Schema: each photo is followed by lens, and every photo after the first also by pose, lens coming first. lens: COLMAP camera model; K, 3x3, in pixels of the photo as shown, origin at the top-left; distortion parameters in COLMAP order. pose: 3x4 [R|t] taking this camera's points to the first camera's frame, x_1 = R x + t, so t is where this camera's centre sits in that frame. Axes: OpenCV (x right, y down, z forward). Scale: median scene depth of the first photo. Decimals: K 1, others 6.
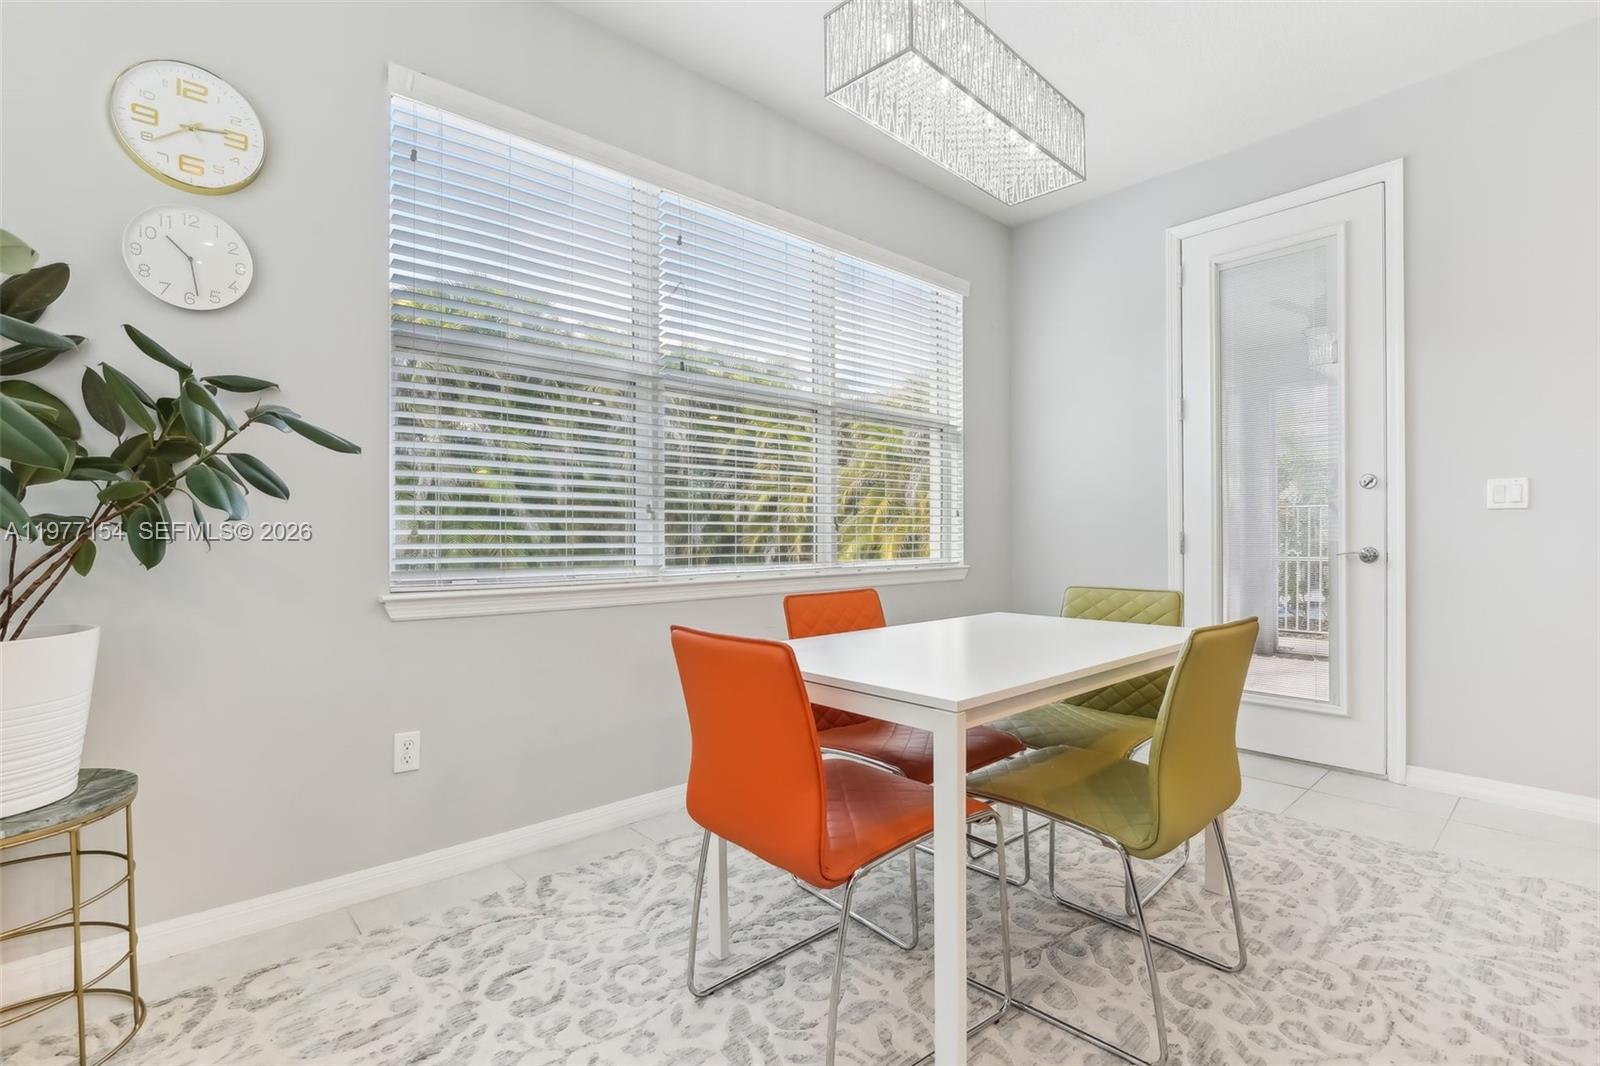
lens RADIAL K [[750.3, 0, 801.1], [0, 750.3, 532.9], [0, 0, 1]] dist [-0.026961, 0.007398]
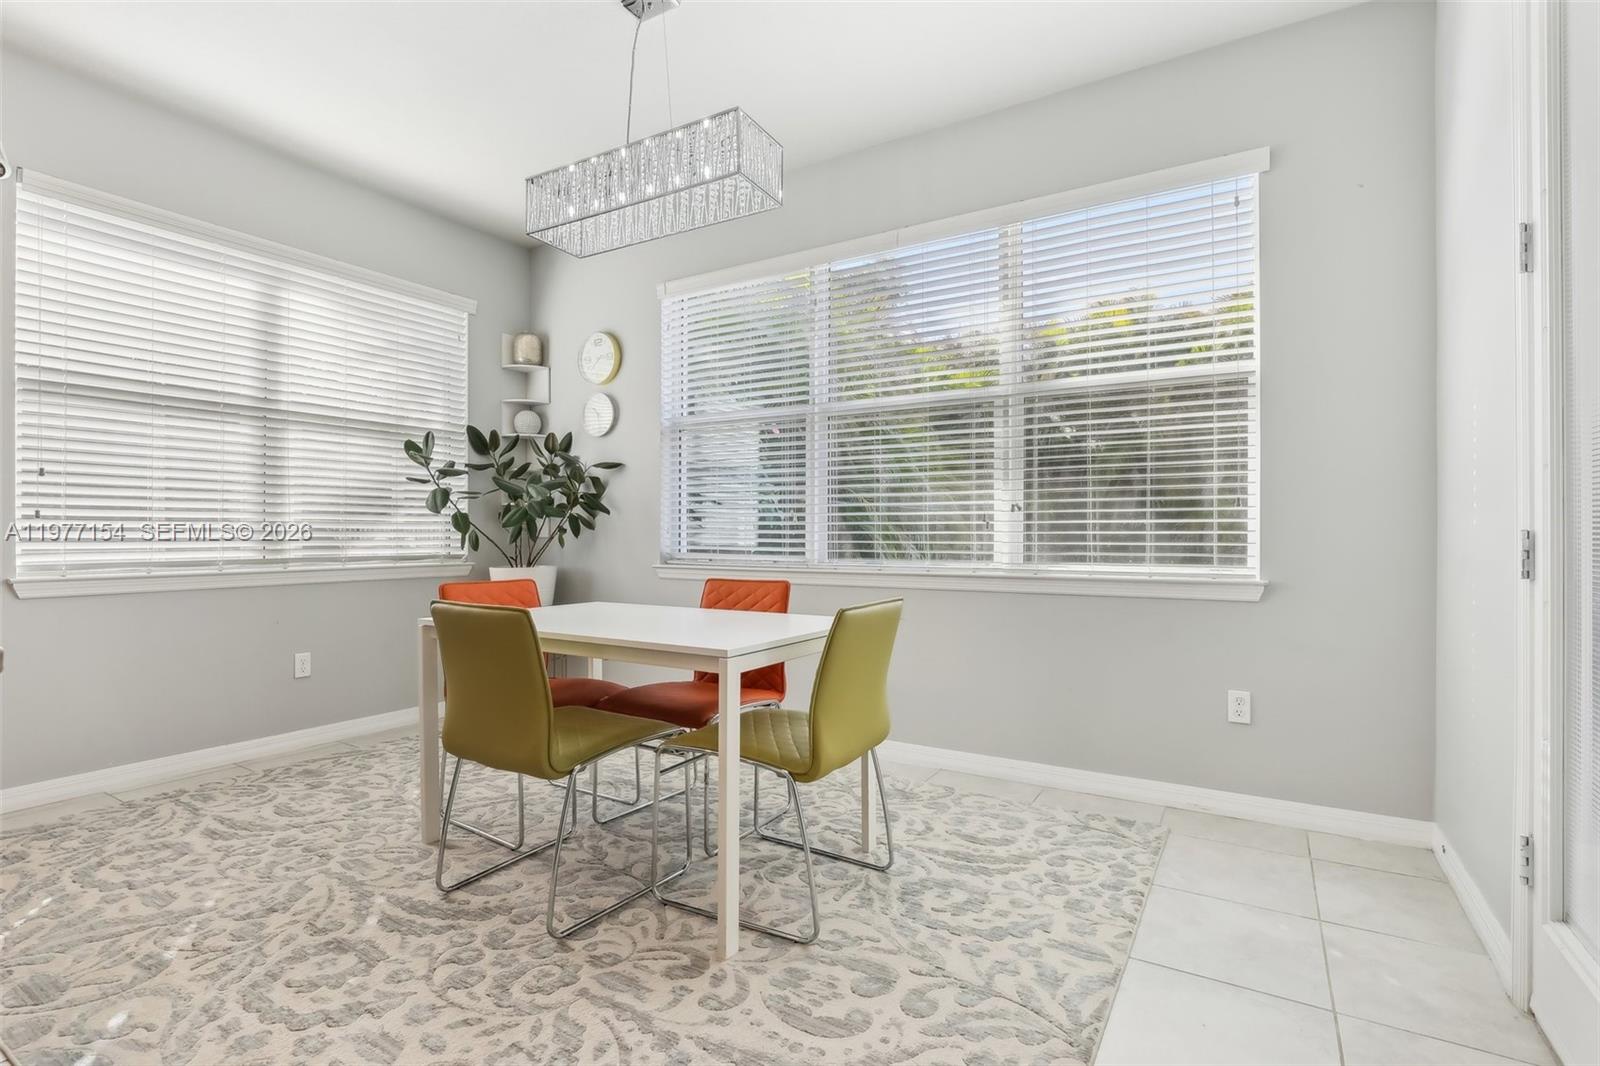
lens RADIAL K [[750.3, 0, 807.4], [0, 750.3, 533.8], [0, 0, 1]] dist [-0.026961, 0.007398]
pose [[0.264639, -0.012370, -0.964268, 1.550118], [-0.004637, 0.999890, -0.014100, 0.032696], [0.964336, 0.008203, 0.264553, 0.964432]]
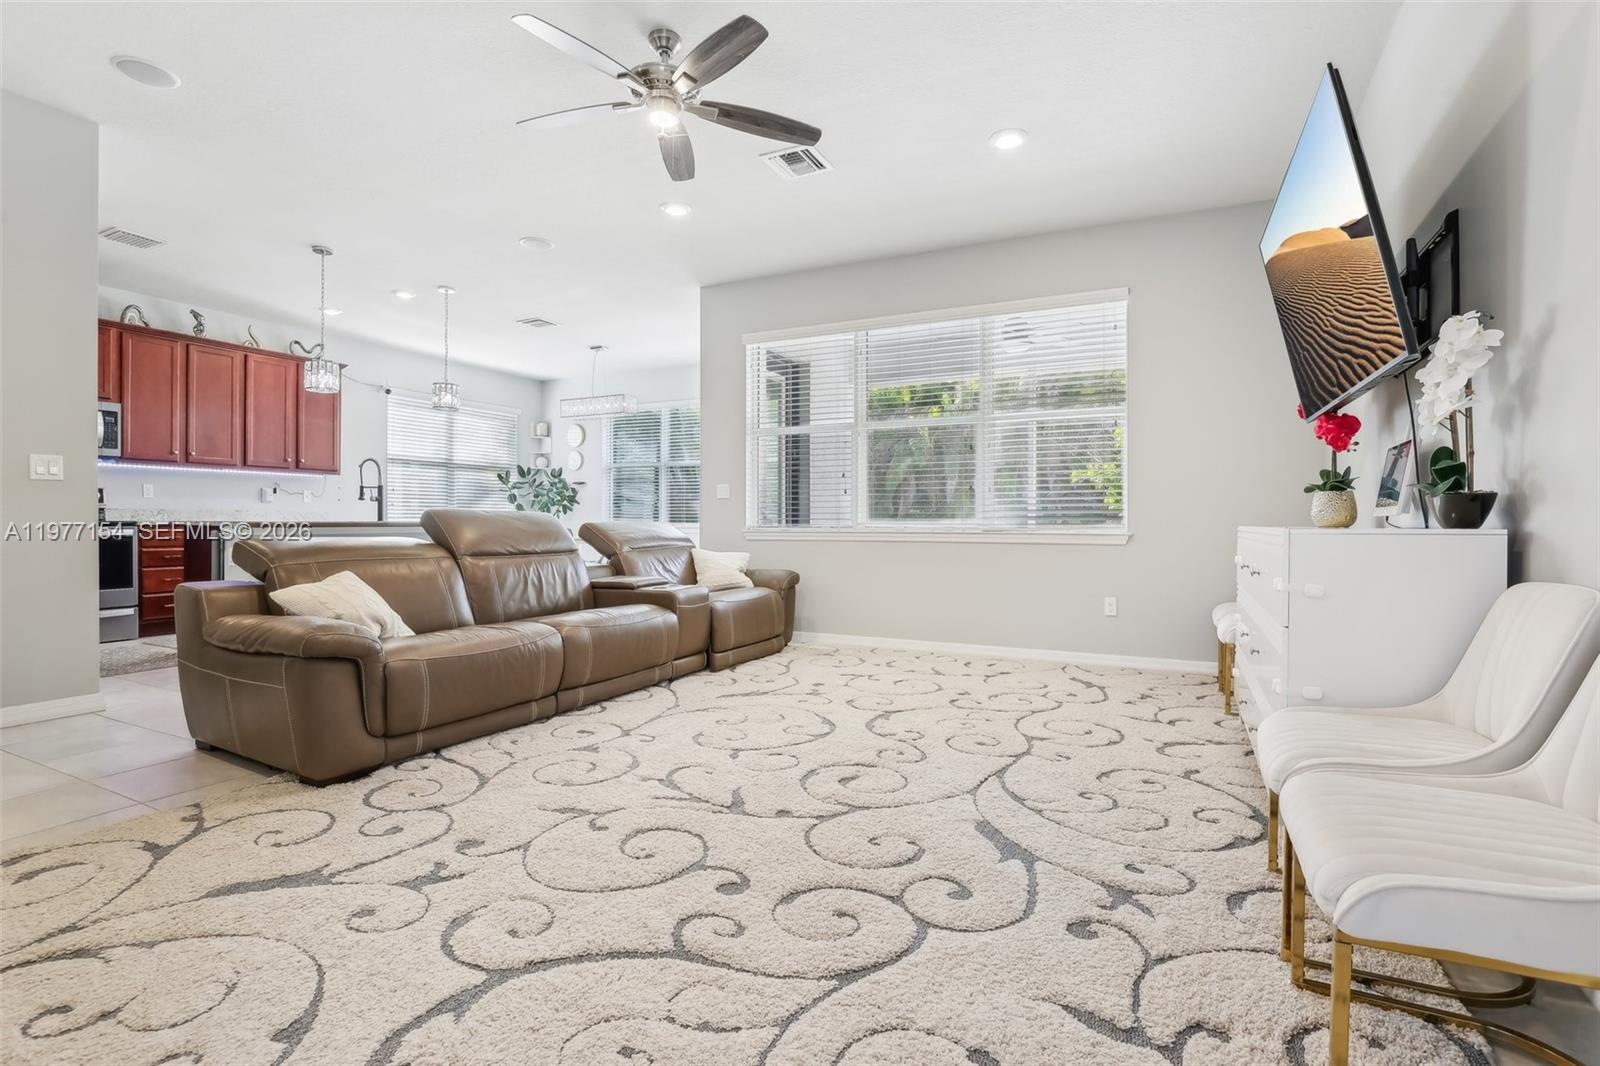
lens RADIAL K [[750.3, 0, 782.1], [0, 750.3, 527.4], [0, 0, 1]] dist [-0.026961, 0.007398]
pose [[0.318393, 0.002716, -0.947955, 4.567080], [-0.013710, 0.999905, -0.001740, 0.093528], [0.947860, 0.013550, 0.318400, 0.668605]]
